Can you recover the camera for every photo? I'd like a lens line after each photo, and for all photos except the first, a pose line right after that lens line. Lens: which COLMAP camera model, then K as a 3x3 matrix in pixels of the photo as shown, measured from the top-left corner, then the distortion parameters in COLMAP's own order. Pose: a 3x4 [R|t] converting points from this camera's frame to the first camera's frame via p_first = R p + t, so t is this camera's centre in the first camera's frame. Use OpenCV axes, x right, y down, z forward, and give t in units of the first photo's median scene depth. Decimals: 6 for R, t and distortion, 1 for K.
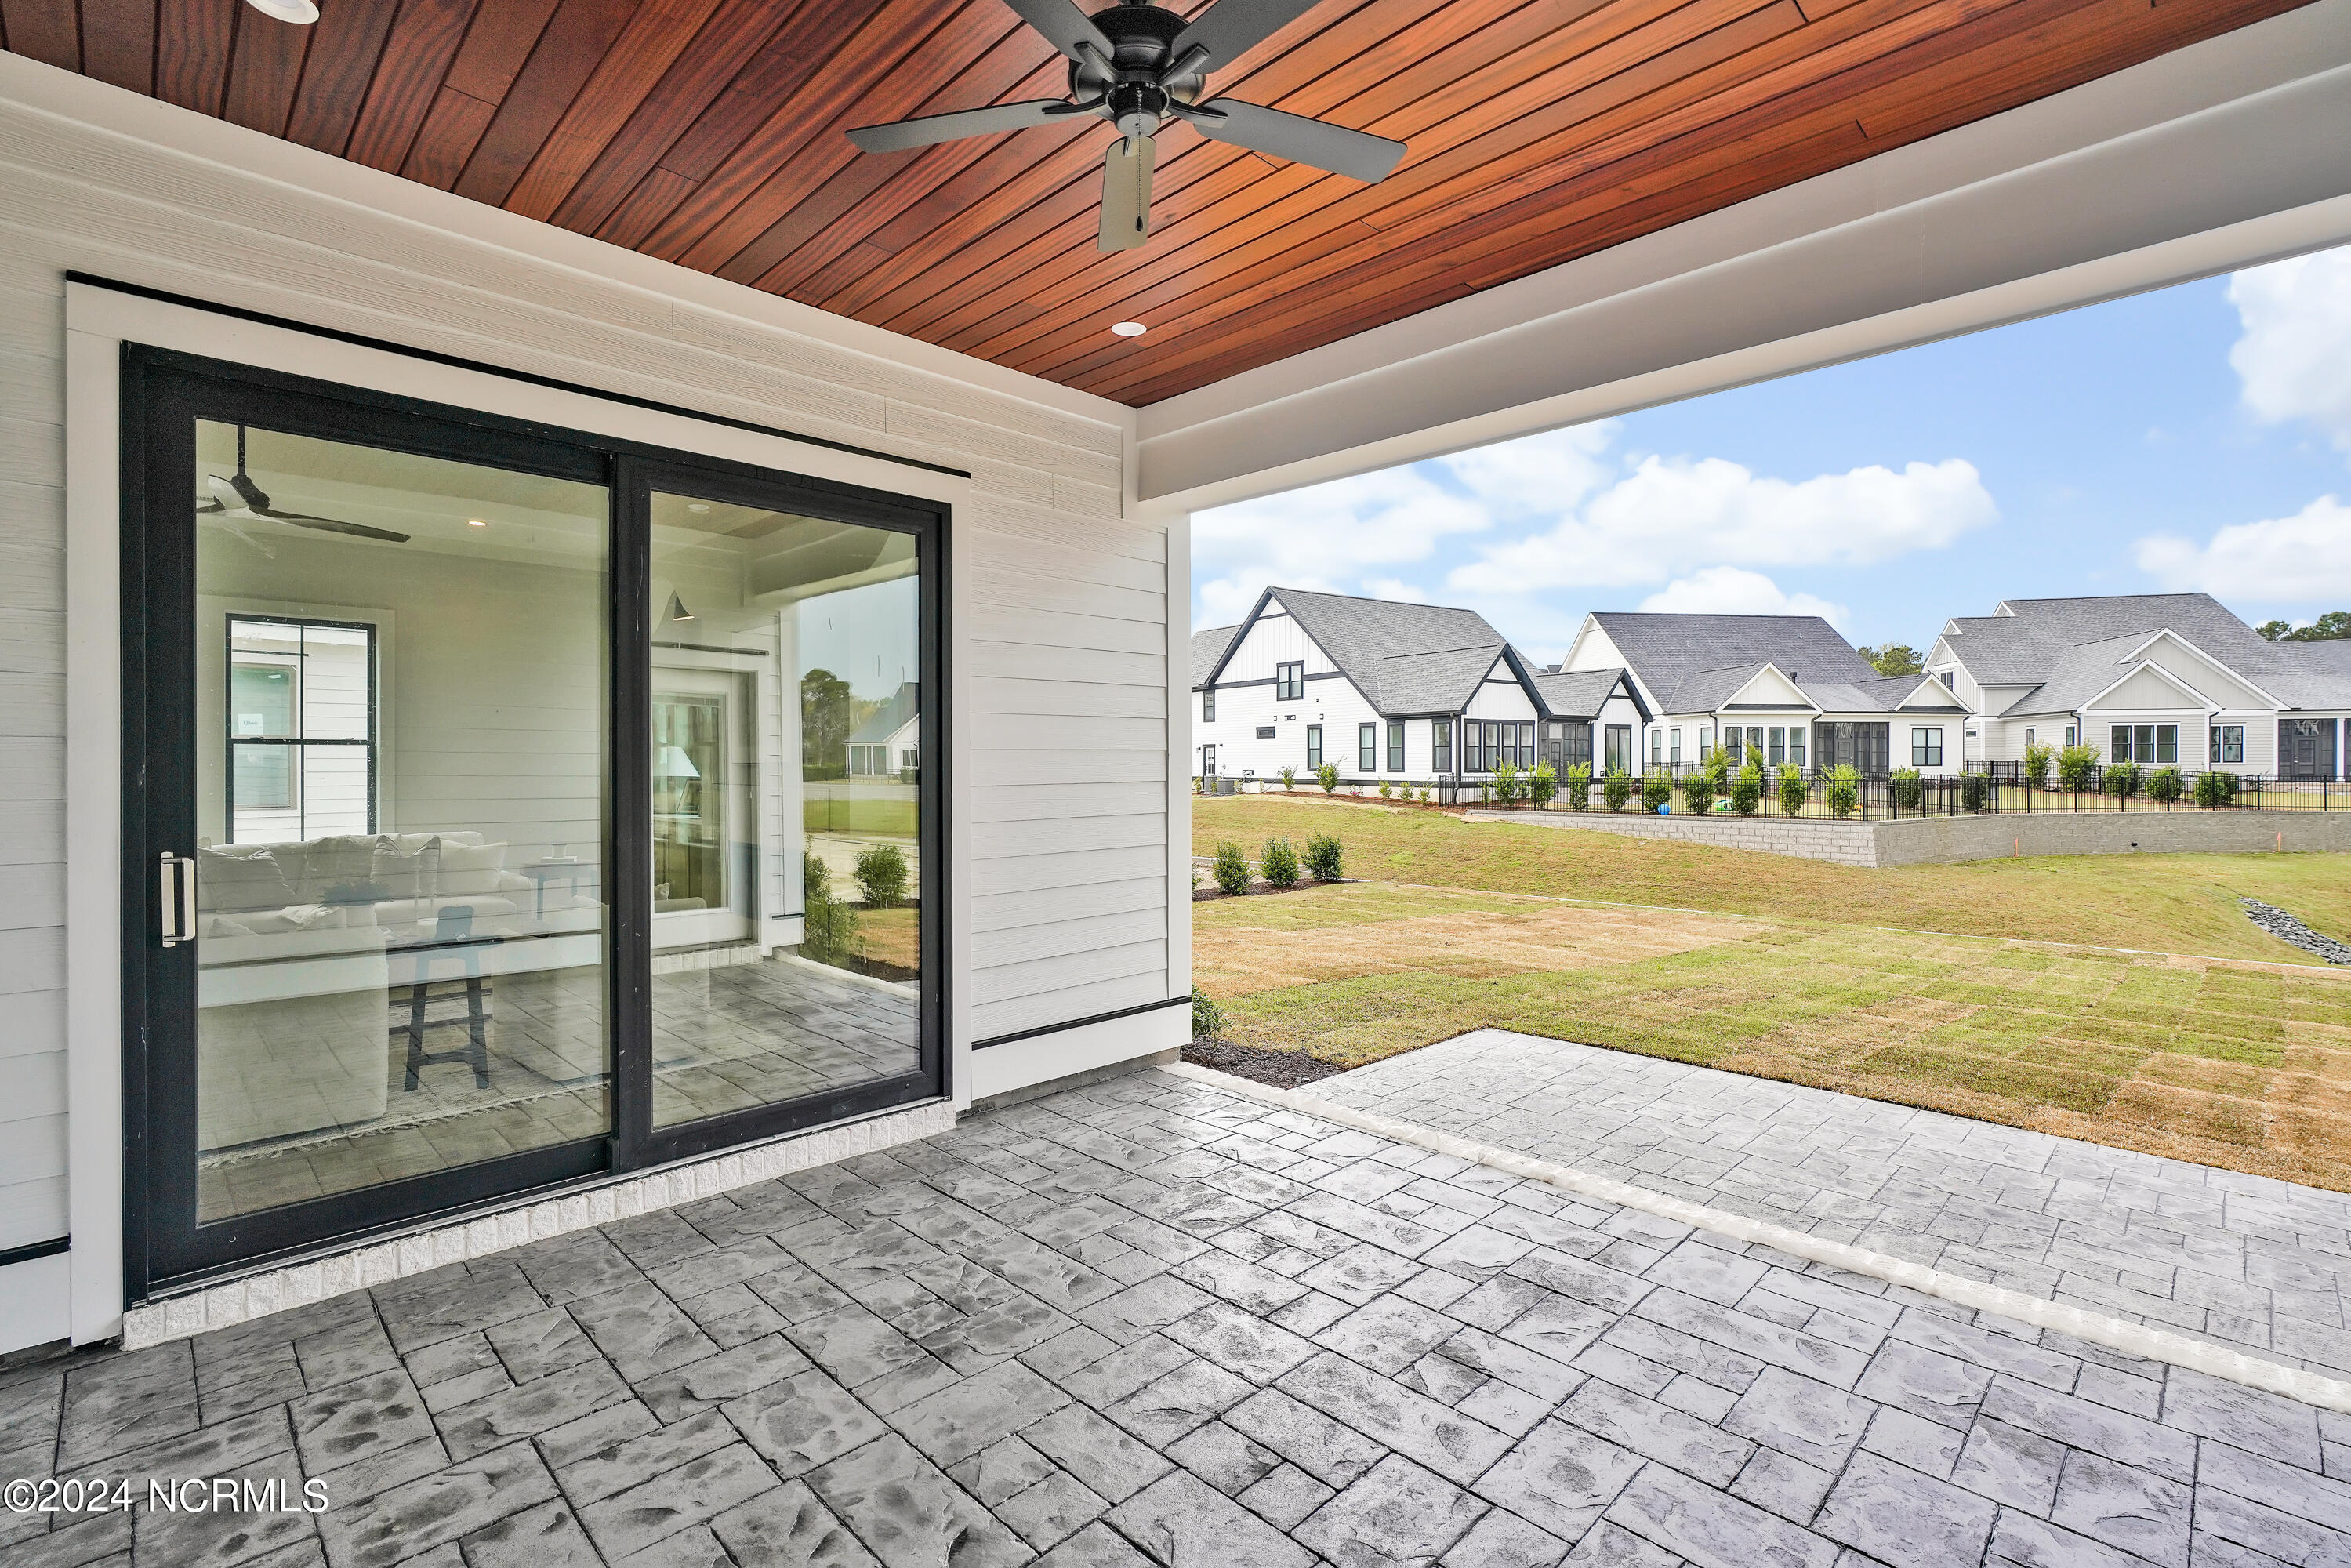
lens RADIAL K [[1070.1, 0, 1175.5], [0, 1070.1, 784.0], [0, 0, 1]] dist [-0.012158, 0.000063]
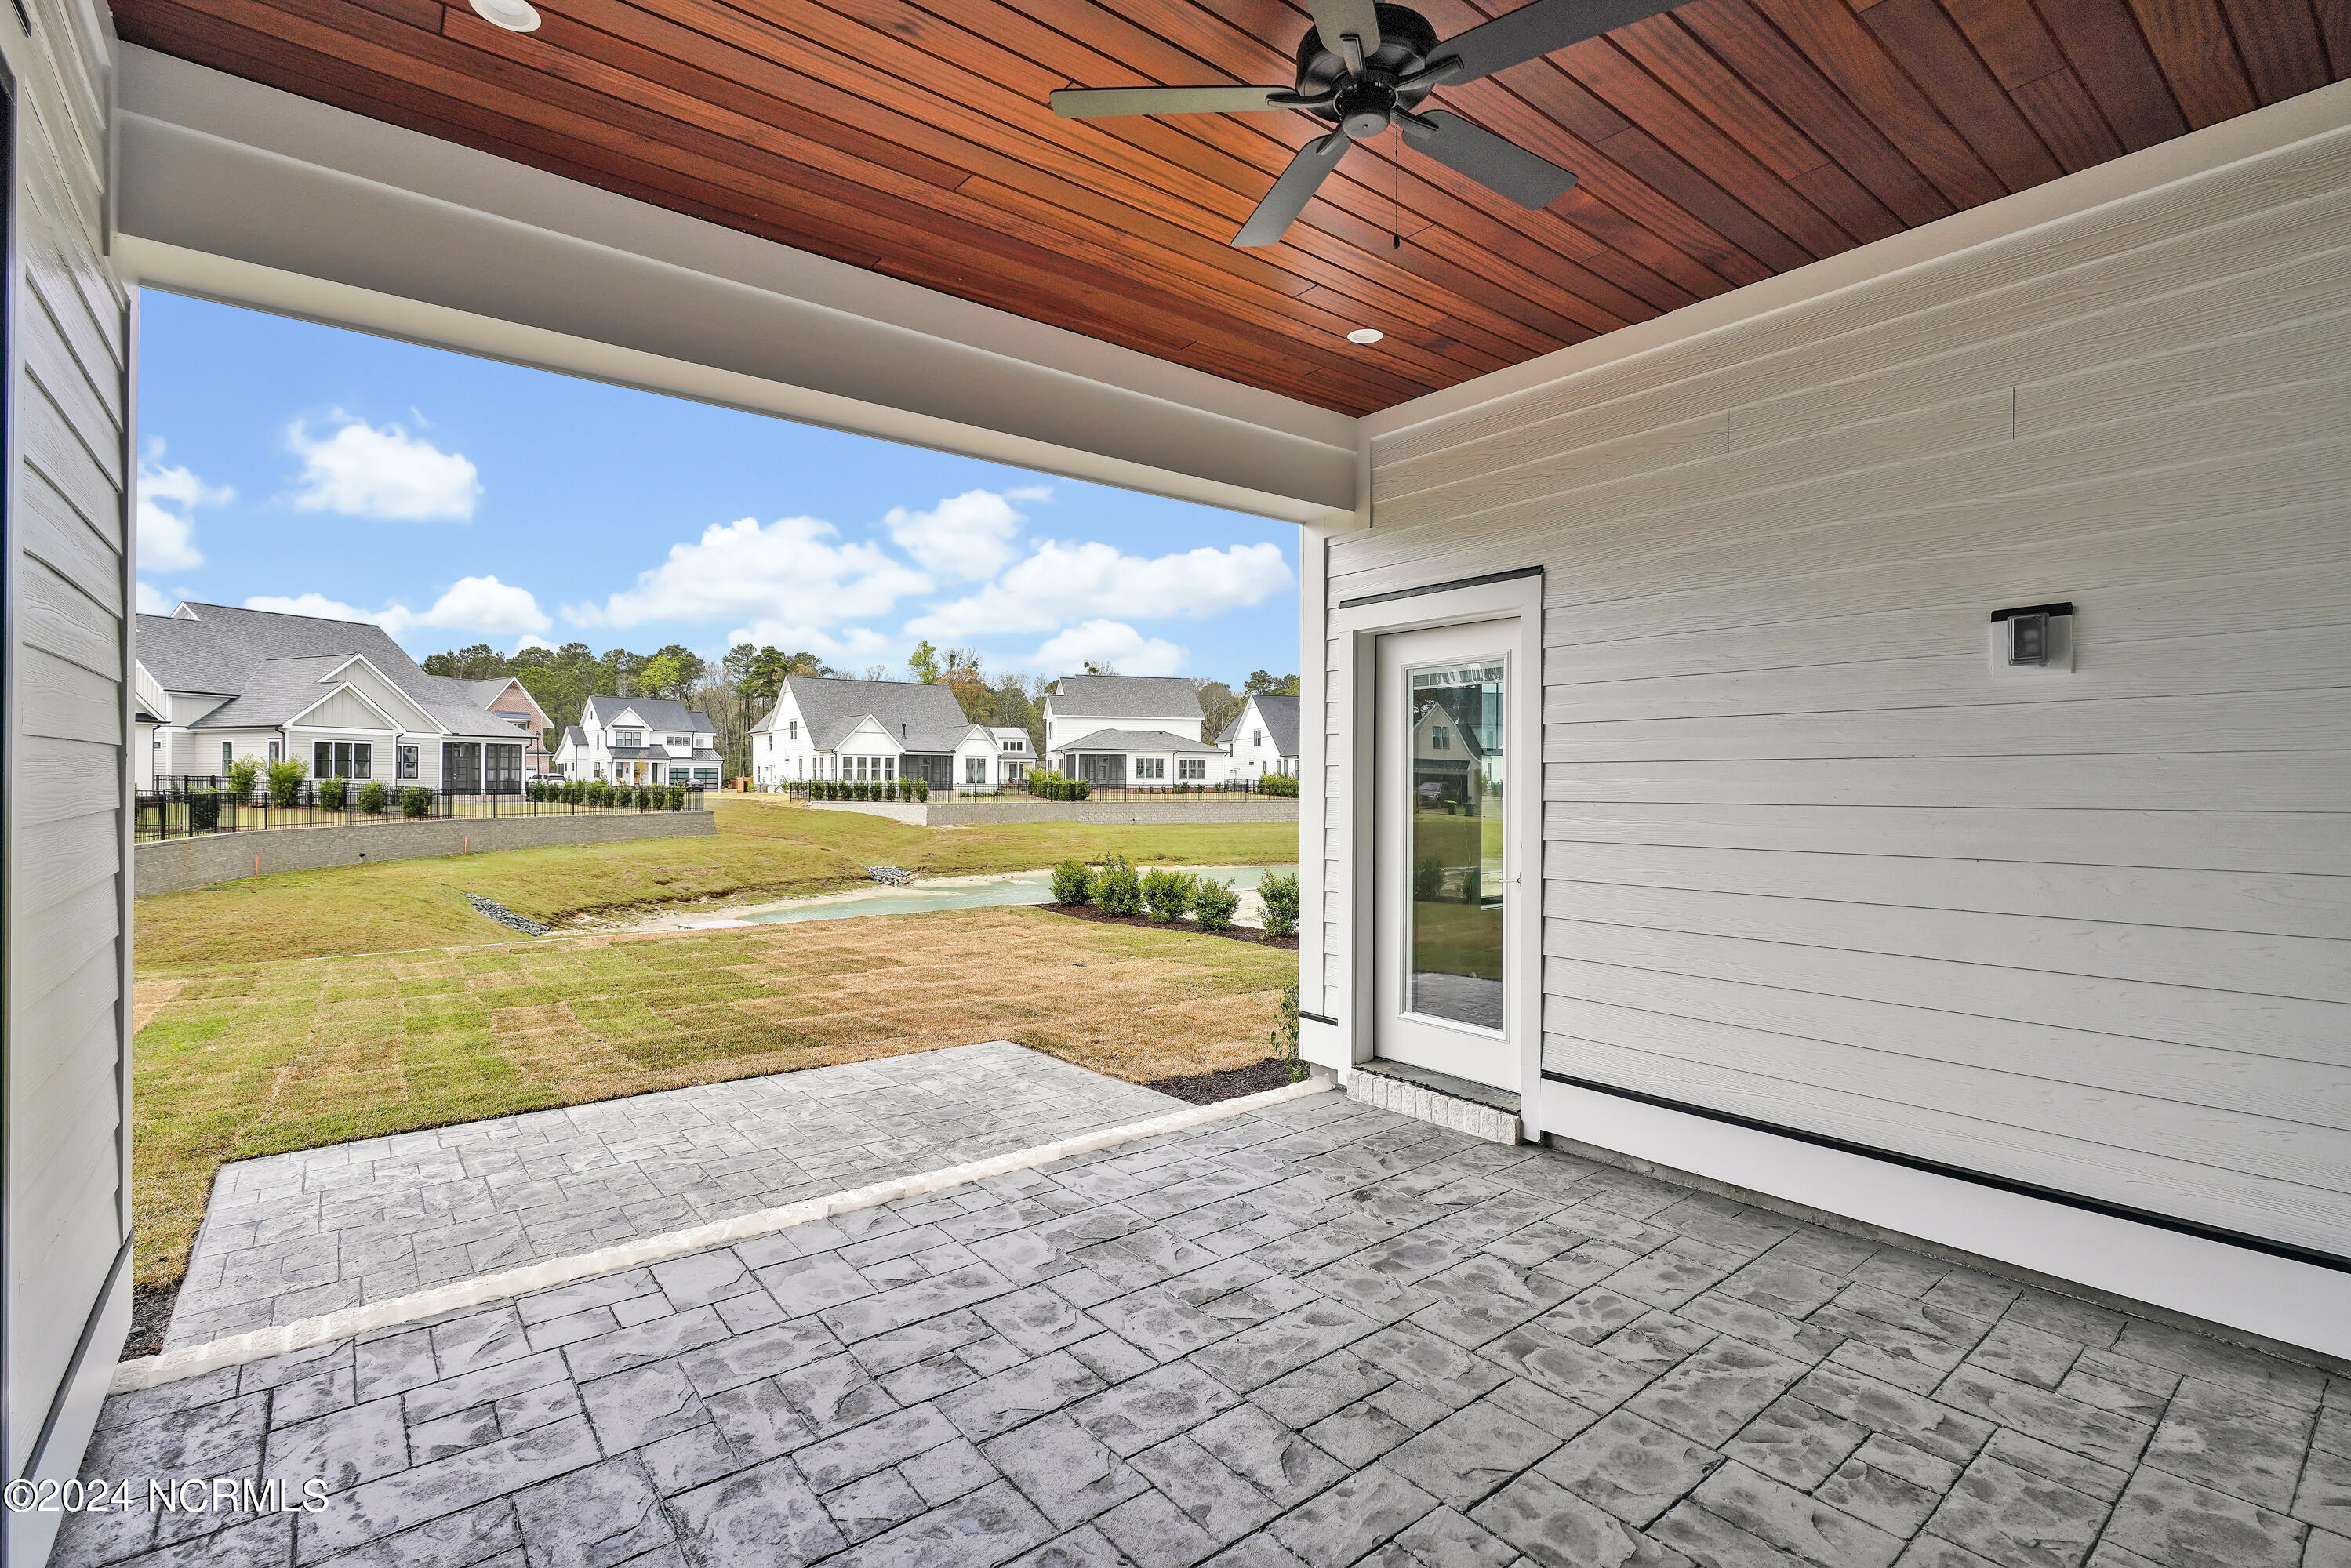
lens RADIAL K [[1068.5, 0, 1175.5], [0, 1068.5, 784.0], [0, 0, 1]] dist [-0.007384, -0.000055]
pose [[0.111421, -0.000567, 0.993773, -0.548835], [0.014748, 0.999891, -0.001083, -0.007425], [-0.993664, 0.014776, 0.111417, 0.563903]]
